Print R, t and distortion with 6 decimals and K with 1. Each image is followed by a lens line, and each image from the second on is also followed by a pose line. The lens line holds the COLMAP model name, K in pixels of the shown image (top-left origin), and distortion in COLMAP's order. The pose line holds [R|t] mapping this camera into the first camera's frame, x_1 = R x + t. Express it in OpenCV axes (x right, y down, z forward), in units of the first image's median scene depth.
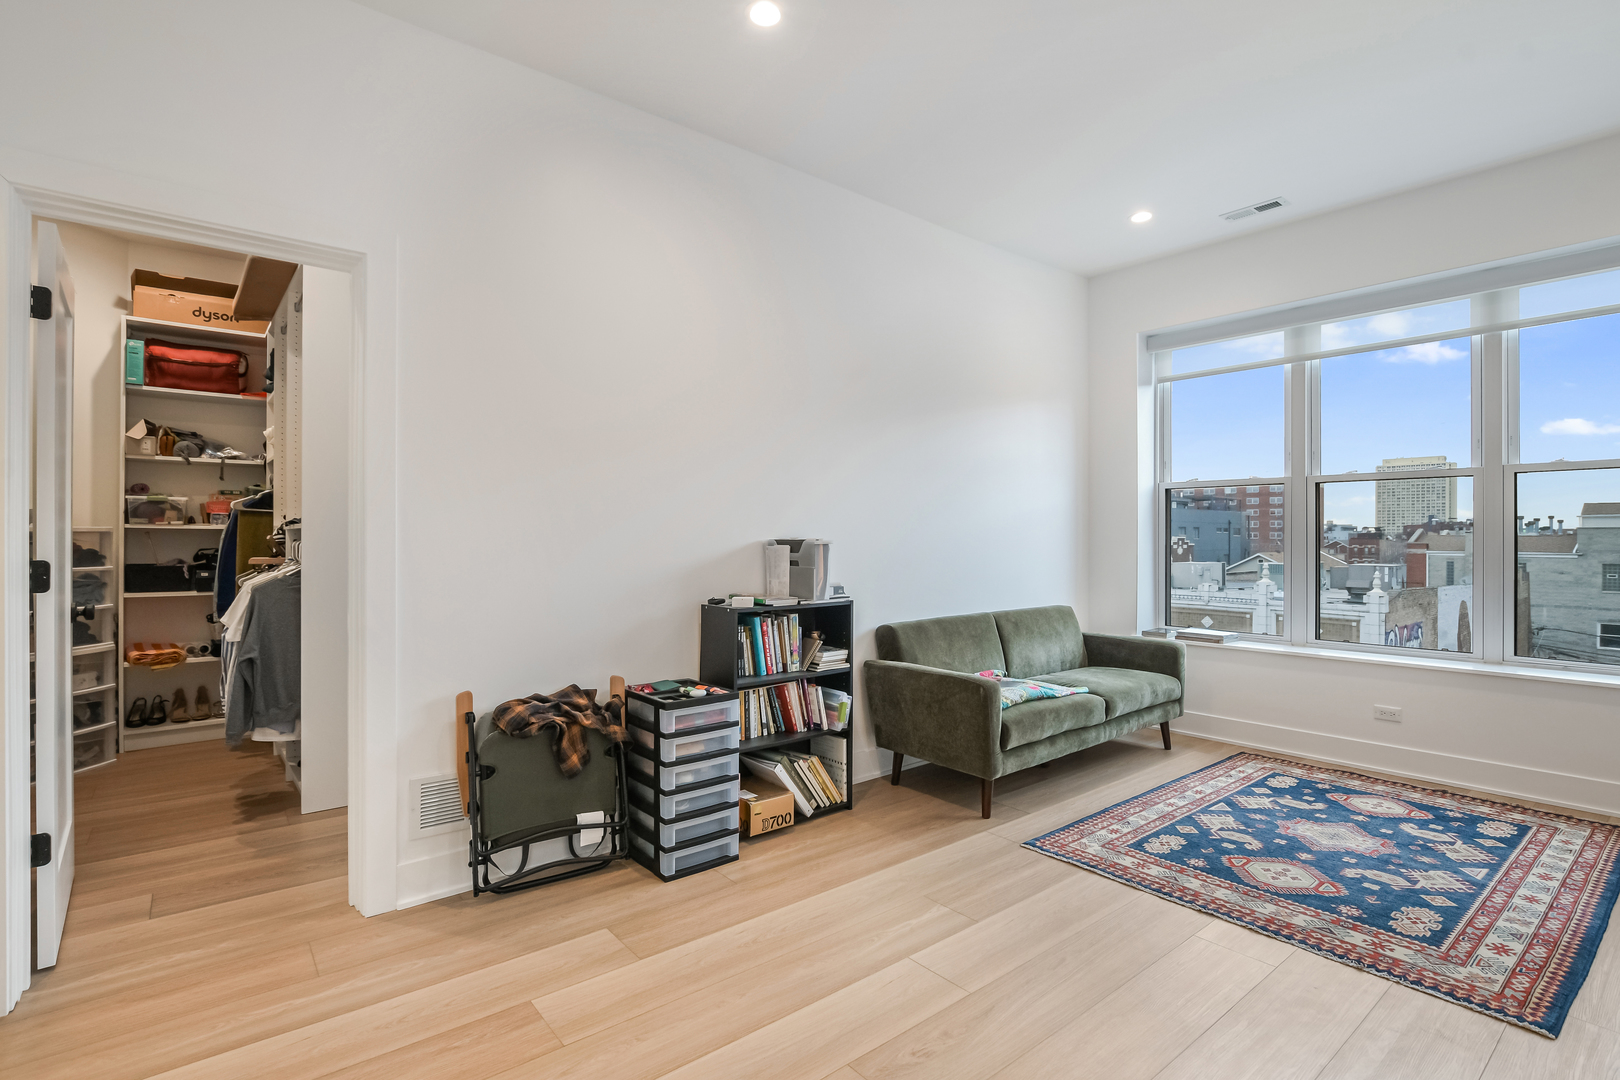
lens RADIAL K [[761.6, 0, 793.7], [0, 761.6, 544.6], [0, 0, 1]] dist [-0.030969, 0.001237]
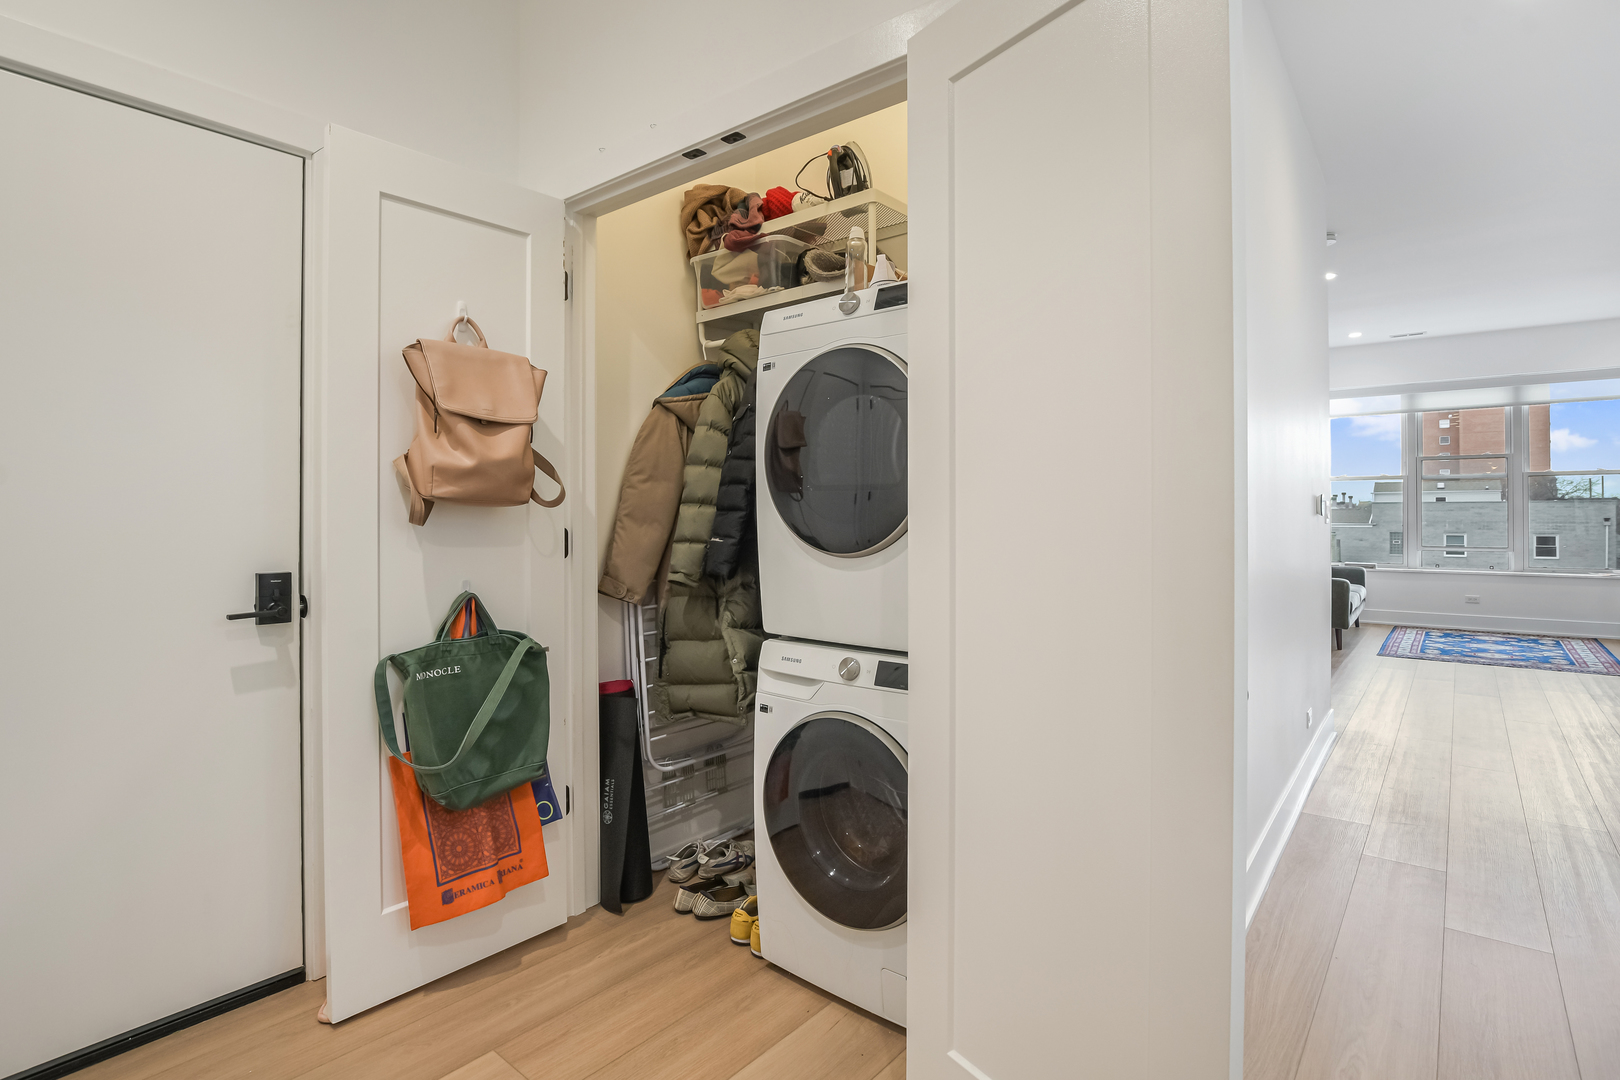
lens RADIAL K [[761.6, 0, 819.4], [0, 761.6, 530.6], [0, 0, 1]] dist [-0.030969, 0.001237]
pose [[0.980439, -0.013612, 0.196354, -1.586124], [0.011869, 0.999879, 0.010047, 0.007779], [-0.196467, -0.007520, 0.980482, -0.724159]]
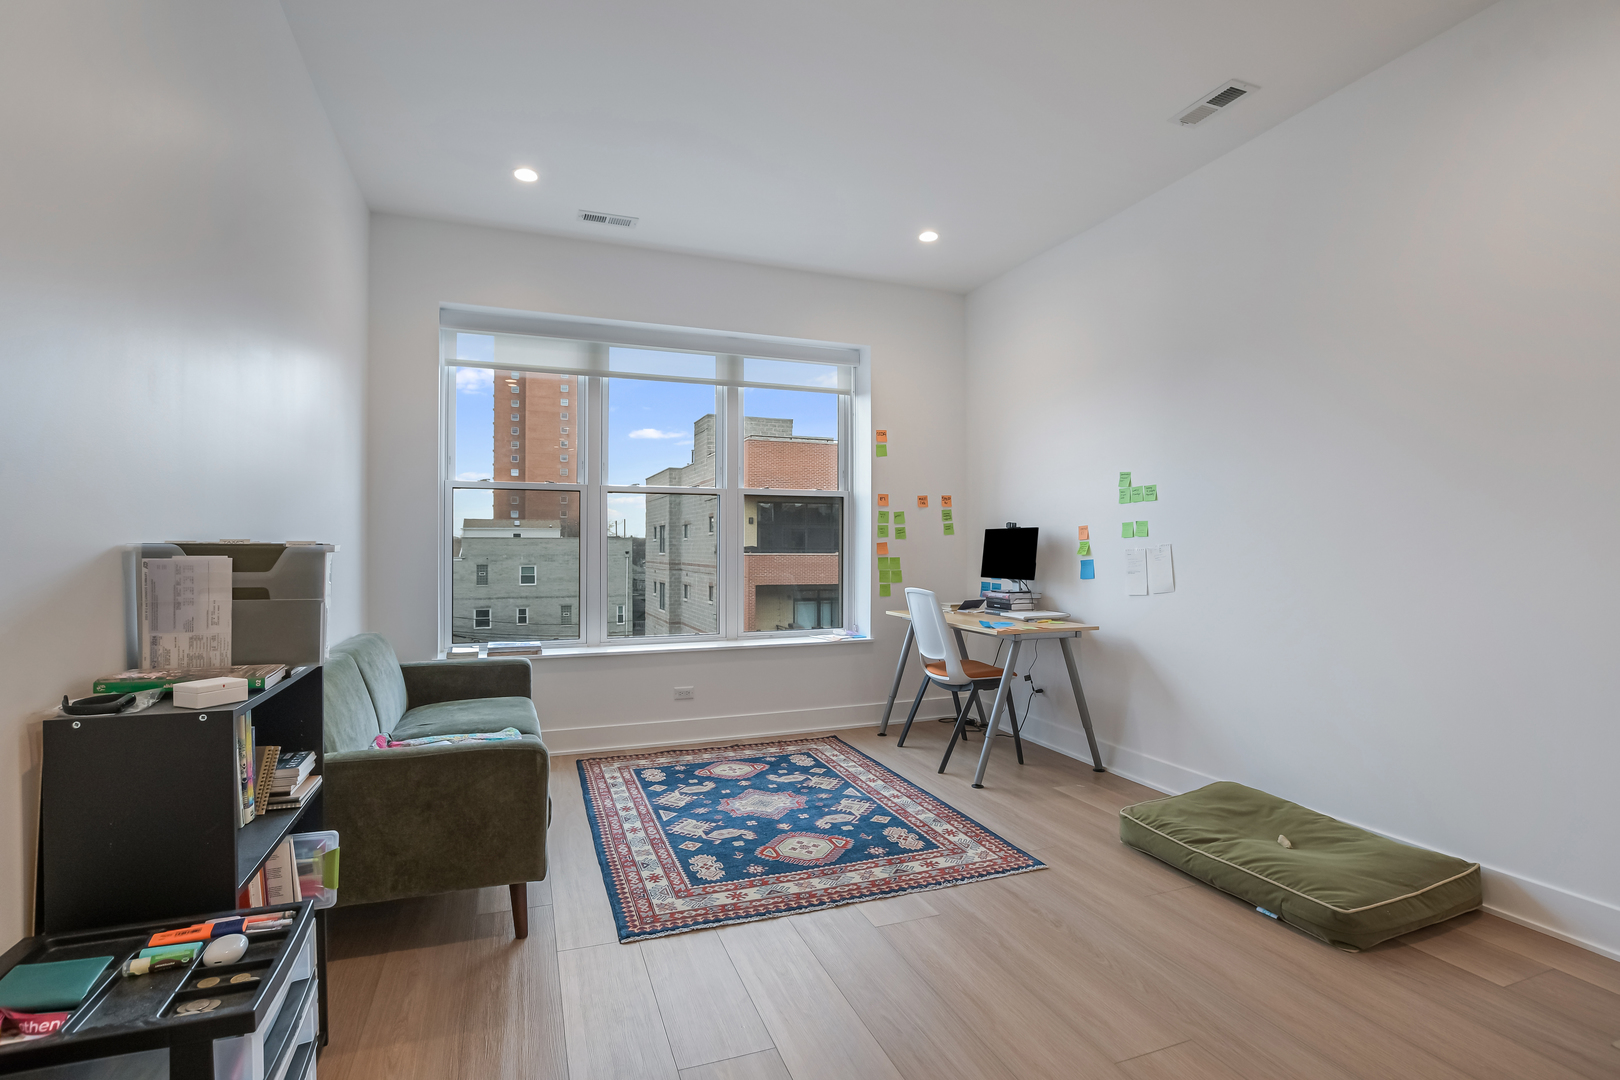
lens RADIAL K [[761.6, 0, 804.4], [0, 761.6, 543.9], [0, 0, 1]] dist [-0.030969, 0.001237]
pose [[0.302928, 0.001636, 0.953012, -0.357300], [0.007974, 0.999959, -0.004251, -0.001573], [-0.952980, 0.008888, 0.302902, 0.566850]]
